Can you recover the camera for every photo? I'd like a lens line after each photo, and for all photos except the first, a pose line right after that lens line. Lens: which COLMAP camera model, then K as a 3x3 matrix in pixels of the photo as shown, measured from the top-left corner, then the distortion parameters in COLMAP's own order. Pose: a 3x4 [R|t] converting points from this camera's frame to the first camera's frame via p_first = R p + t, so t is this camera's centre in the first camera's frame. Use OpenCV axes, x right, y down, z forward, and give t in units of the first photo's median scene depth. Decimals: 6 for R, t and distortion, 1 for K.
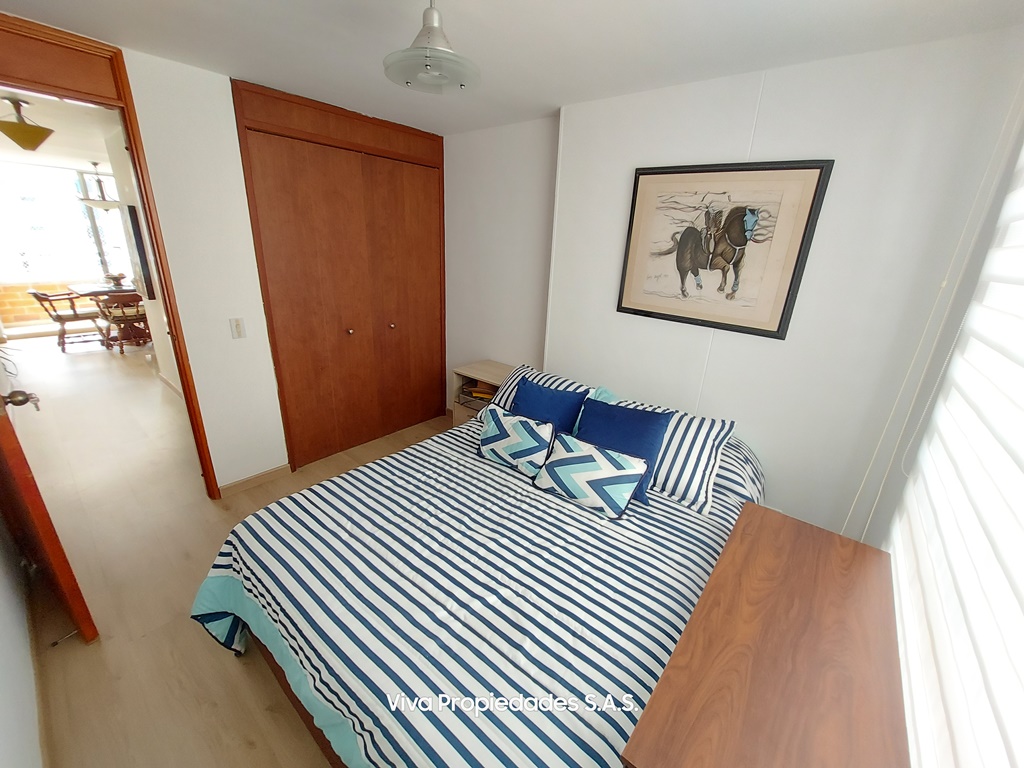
lens RADIAL K [[406.7, 0, 513.1], [0, 406.7, 385.2], [0, 0, 1]] dist [-0.001492, -0.006521]
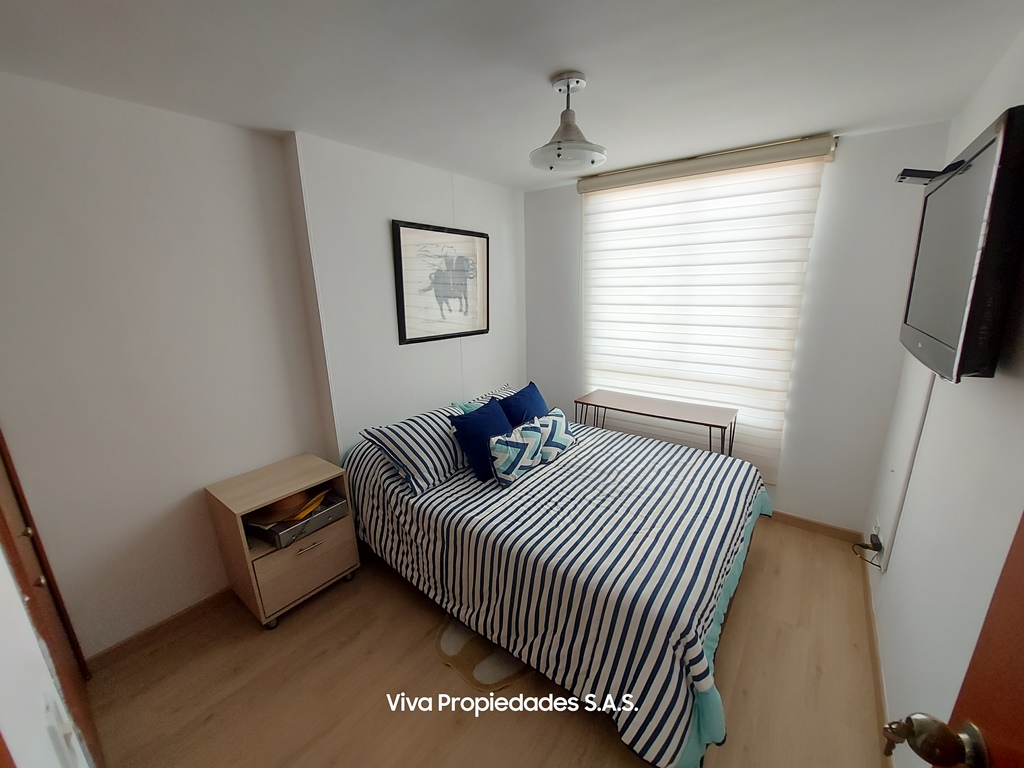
lens RADIAL K [[406.7, 0, 513.1], [0, 406.7, 385.2], [0, 0, 1]] dist [-0.001492, -0.006521]
pose [[-0.036393, -0.286304, 0.957447, -1.070851], [0.347016, 0.894844, 0.280774, -0.368967], [-0.937153, 0.342468, 0.066786, 0.881379]]
